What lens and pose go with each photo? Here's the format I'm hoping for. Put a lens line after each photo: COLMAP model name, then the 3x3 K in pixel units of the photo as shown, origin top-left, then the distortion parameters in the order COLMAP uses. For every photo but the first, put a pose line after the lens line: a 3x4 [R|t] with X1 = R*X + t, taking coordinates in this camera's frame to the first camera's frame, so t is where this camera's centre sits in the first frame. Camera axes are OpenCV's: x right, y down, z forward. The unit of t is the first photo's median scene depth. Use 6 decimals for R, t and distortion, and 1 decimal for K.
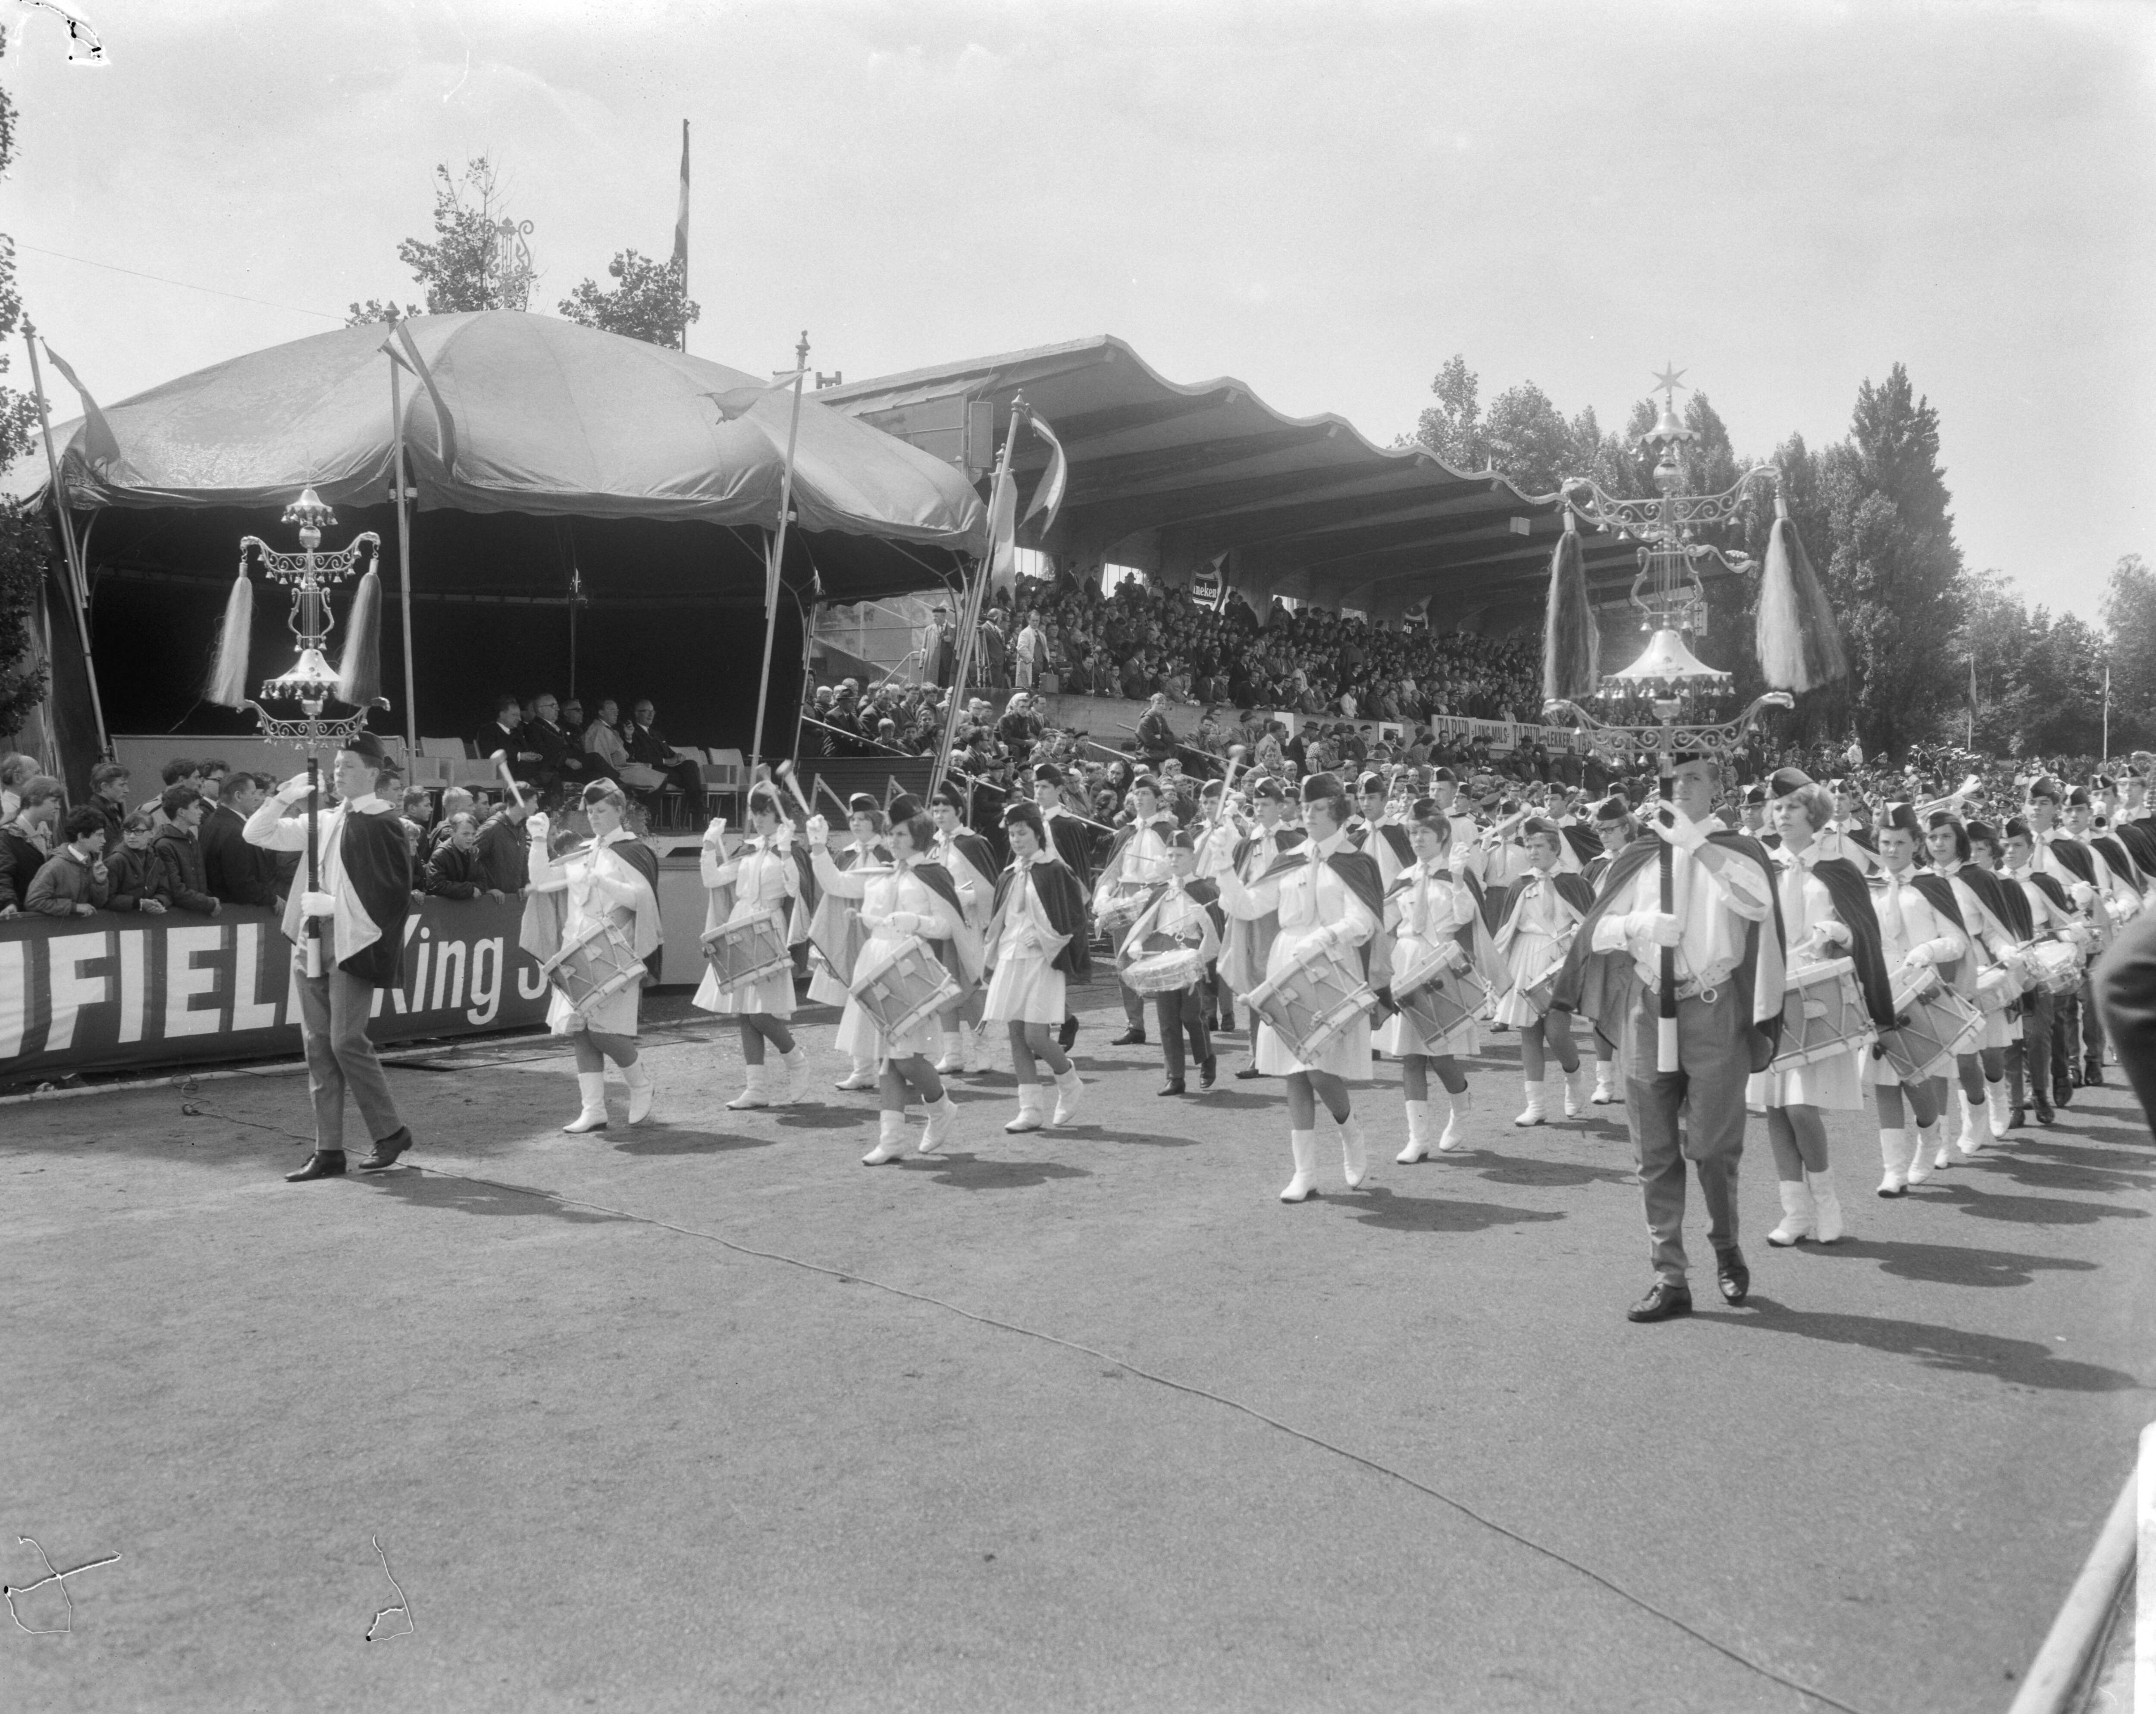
lens RADIAL K [[2320.4, 0, 996.3], [0, 2320.4, 858.9], [0, 0, 1]] dist [0.007476, 0.000000]
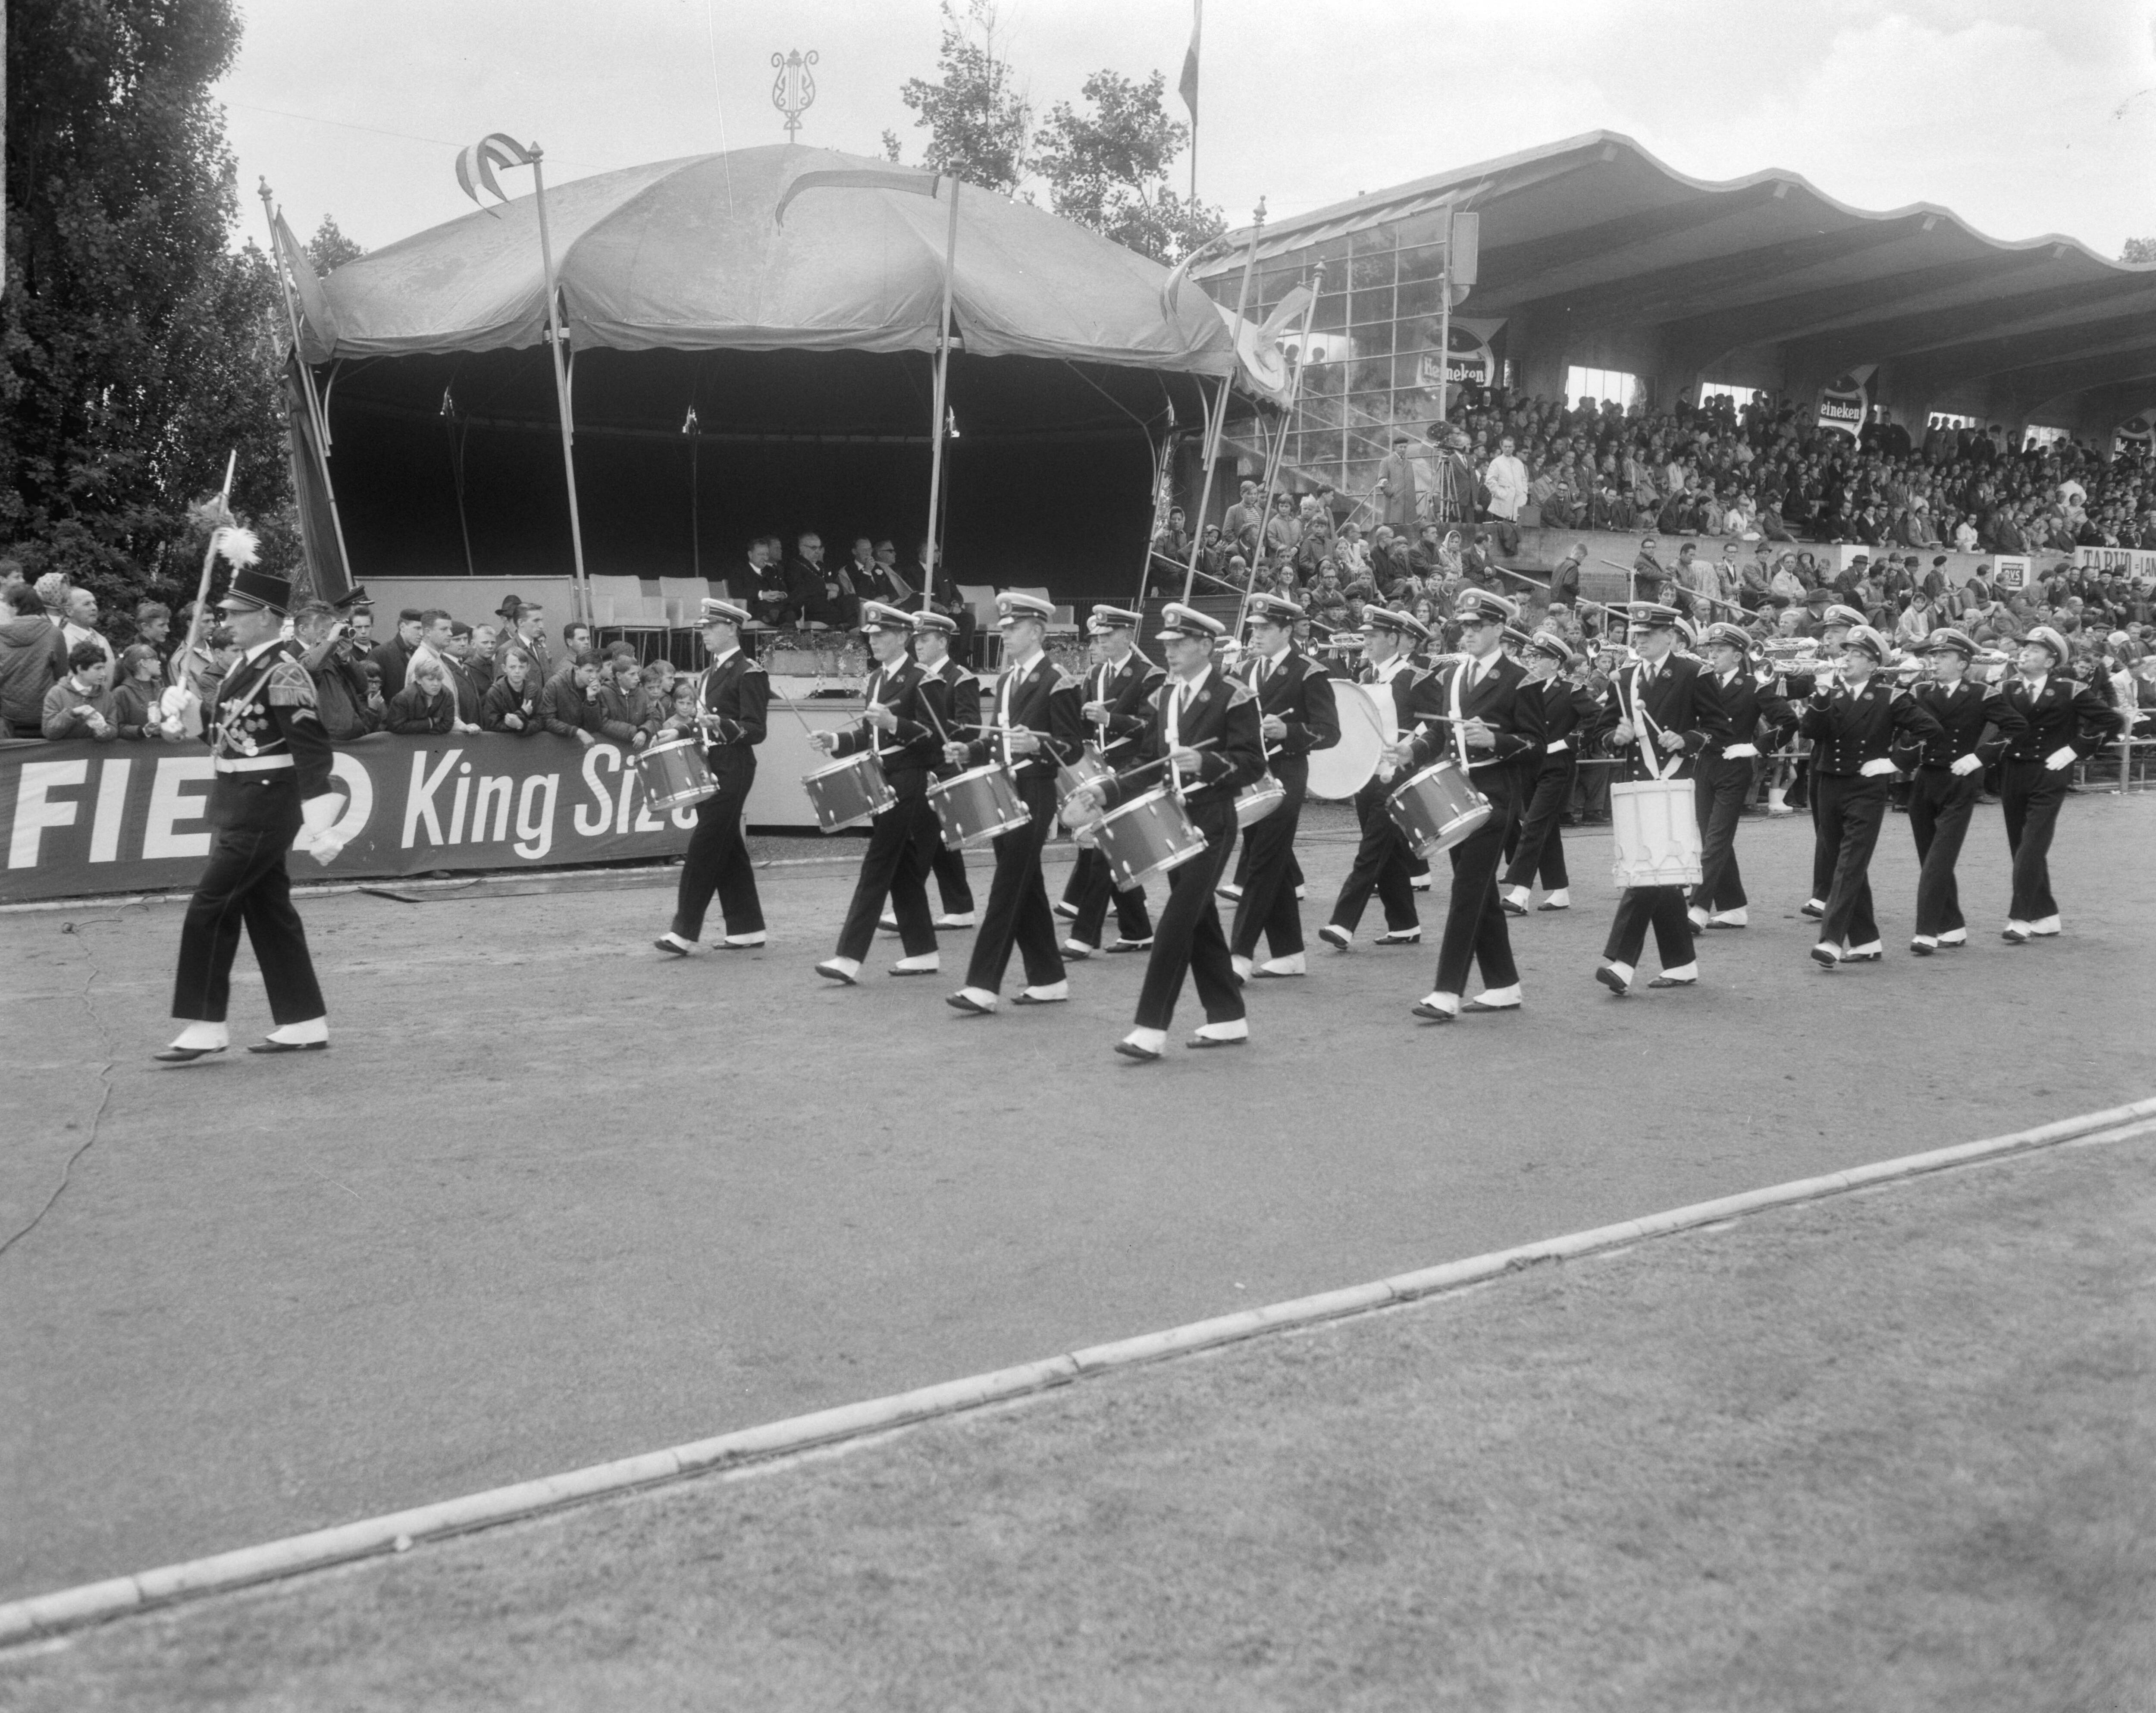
lens RADIAL K [[2320.3, 0, 1022.5], [0, 2320.3, 865.6], [0, 0, 1]] dist [0.007476, 0.000000]
pose [[0.945588, 0.034094, -0.323576, 0.184454], [-0.011397, 0.997355, 0.071781, -0.000700], [0.325167, -0.064187, 0.943476, 0.063562]]
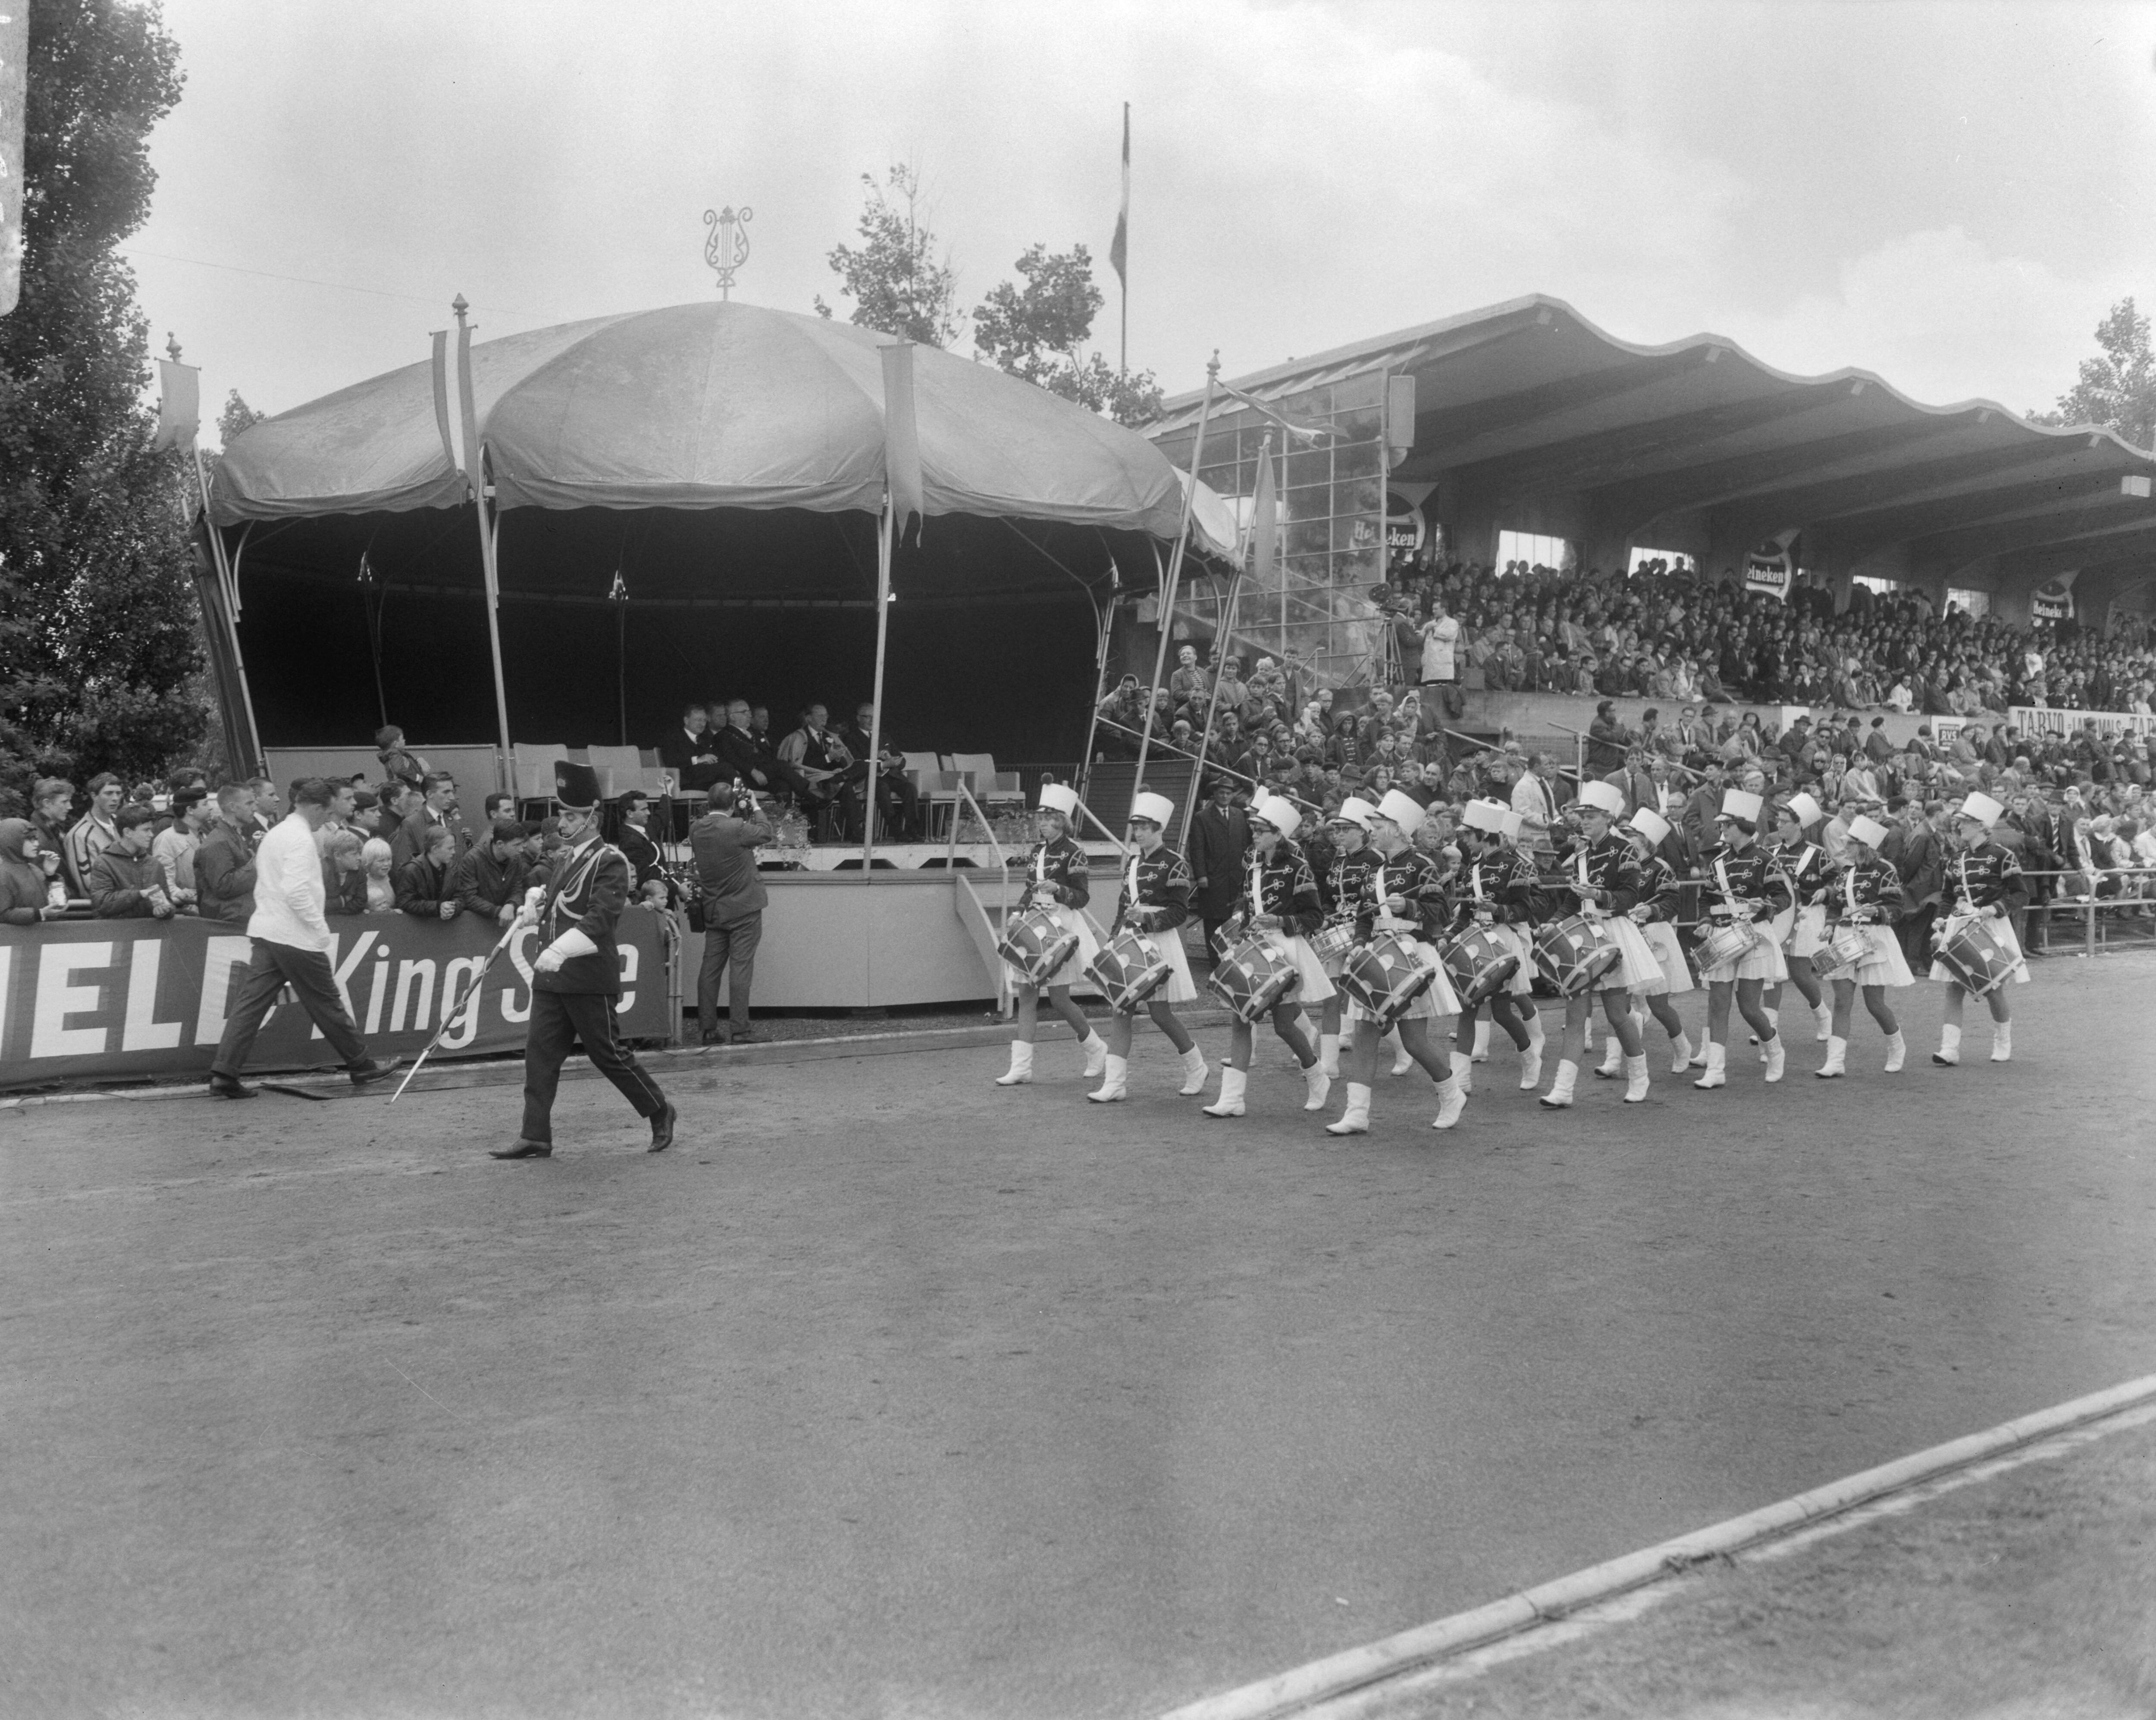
lens RADIAL K [[2319.7, 0, 1017.6], [0, 2319.7, 865.2], [0, 0, 1]] dist [0.007476, 0.000000]
pose [[0.955924, 0.002081, -0.293605, 0.162077], [-0.002325, 0.999997, -0.000483, -0.001891], [0.293603, 0.001145, 0.955927, 0.098045]]
